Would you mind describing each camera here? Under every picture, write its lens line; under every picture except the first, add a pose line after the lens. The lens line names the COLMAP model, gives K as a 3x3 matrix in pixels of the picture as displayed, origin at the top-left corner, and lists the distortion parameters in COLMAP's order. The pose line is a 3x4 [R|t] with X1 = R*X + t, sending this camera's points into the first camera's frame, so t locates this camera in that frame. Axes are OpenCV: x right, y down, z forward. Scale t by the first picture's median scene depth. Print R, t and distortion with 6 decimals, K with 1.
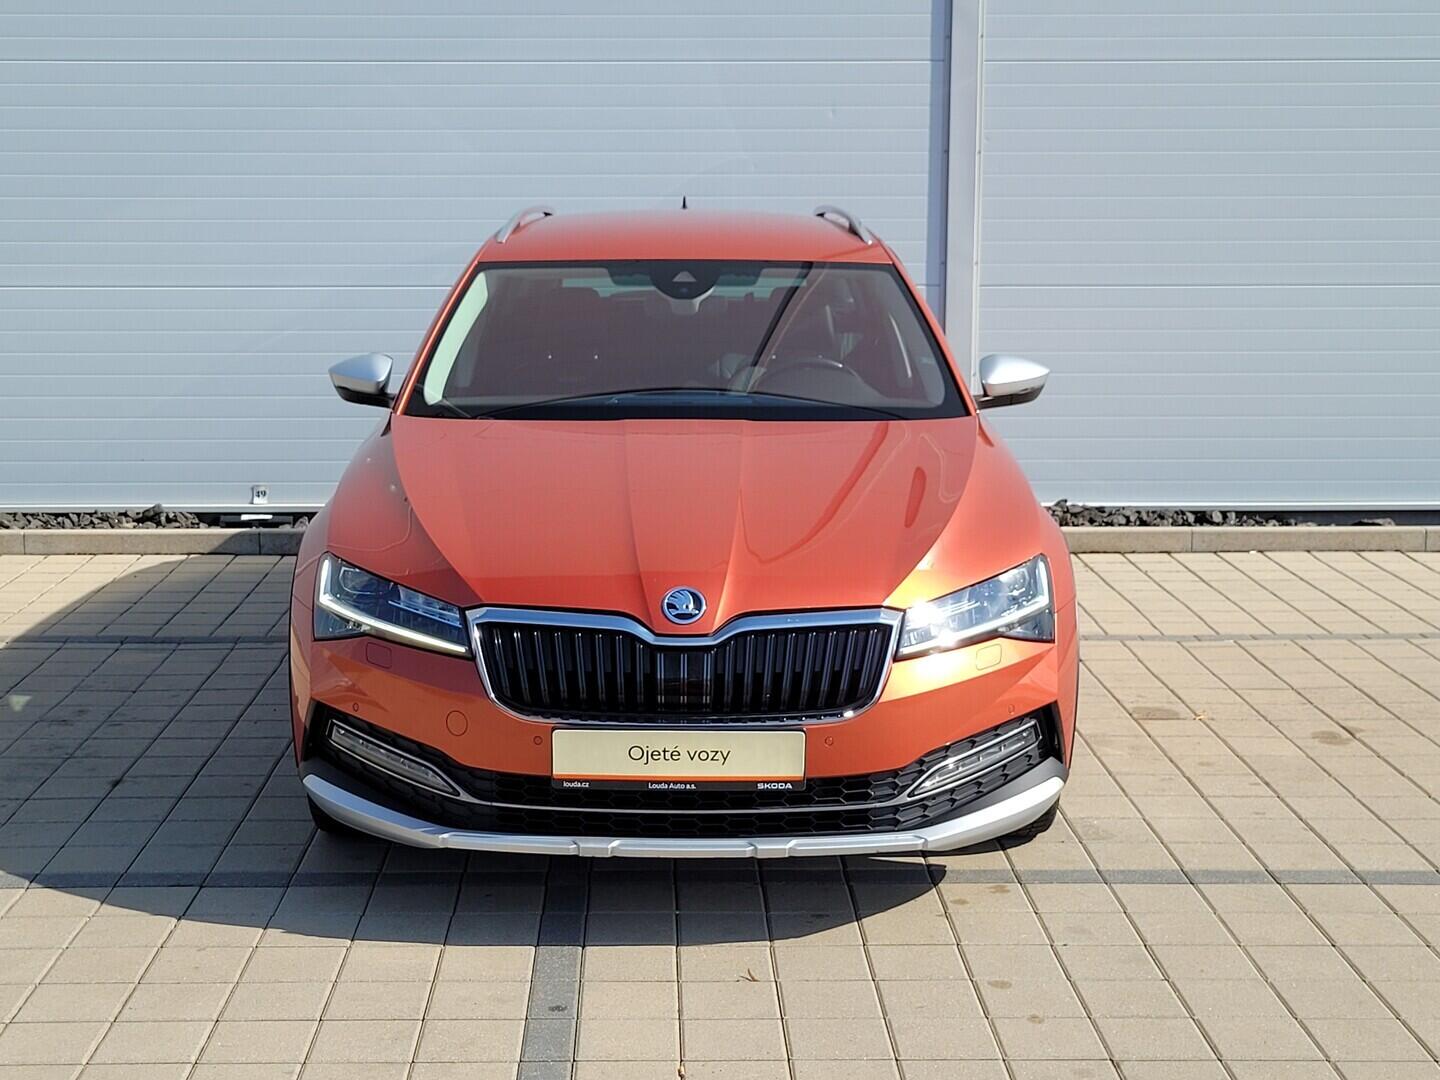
lens RADIAL K [[2175.7, 0, 725.7], [0, 2175.7, 541.6], [0, 0, 1]] dist [0.028381, 0.000000]
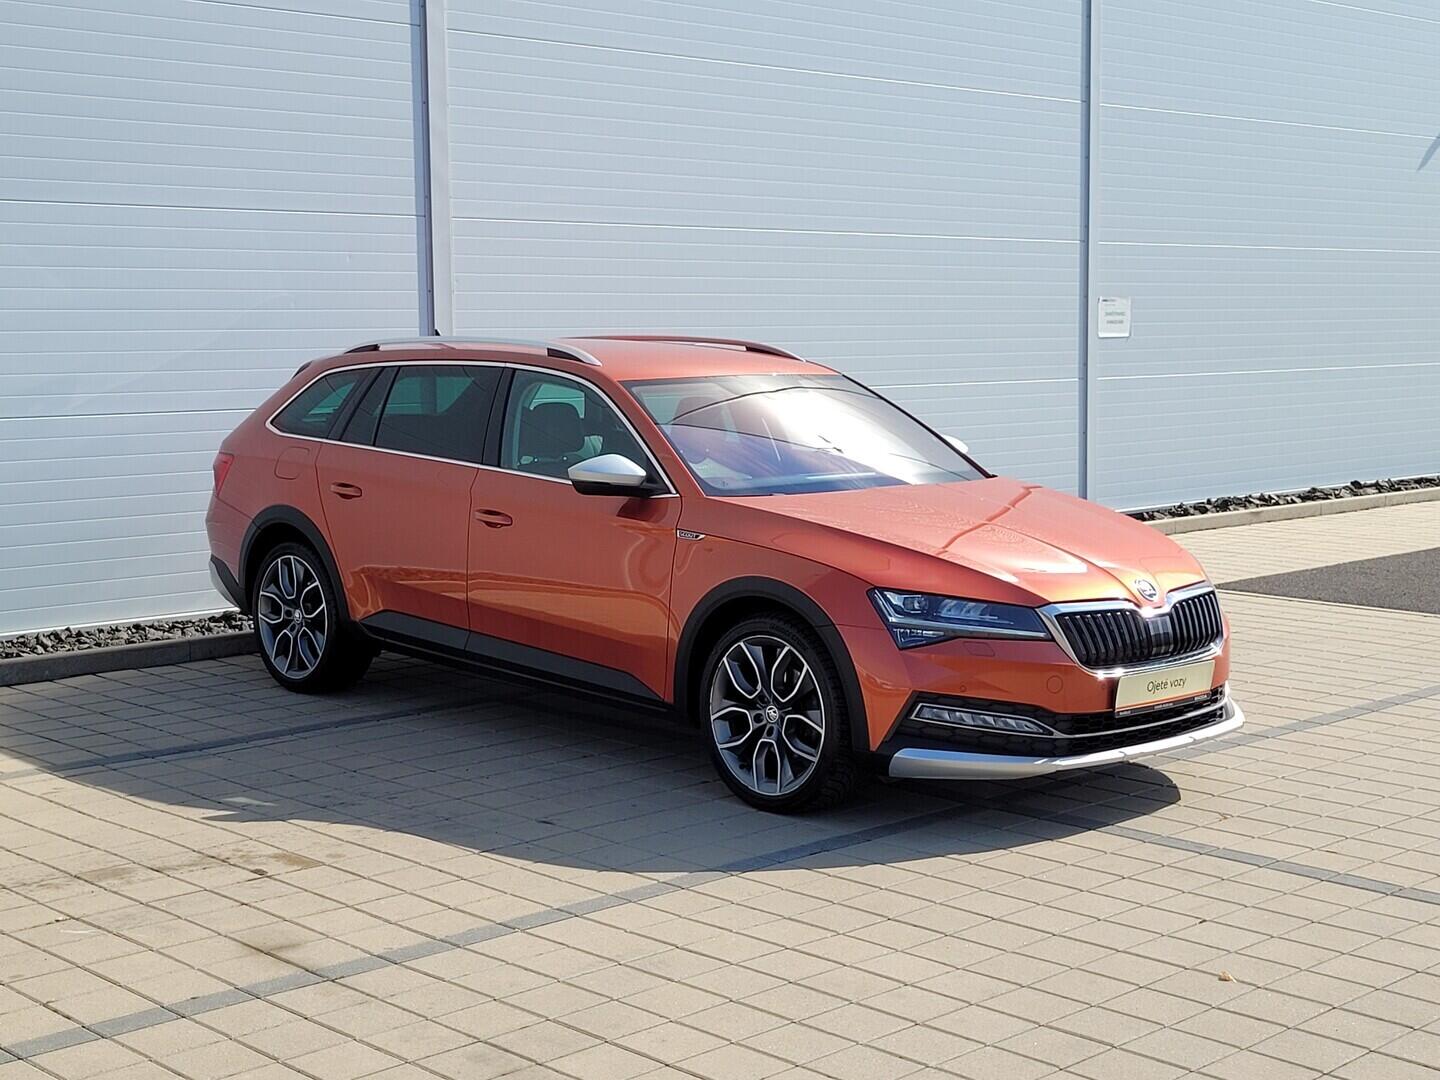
lens RADIAL K [[2175.7, 0, 708.4], [0, 2175.7, 535.7], [0, 0, 1]] dist [0.028381, 0.000000]
pose [[0.722548, -0.071325, 0.687631, -1.032424], [0.114187, 0.993315, -0.016953, -0.013757], [-0.681825, 0.090768, 0.725862, 0.068432]]
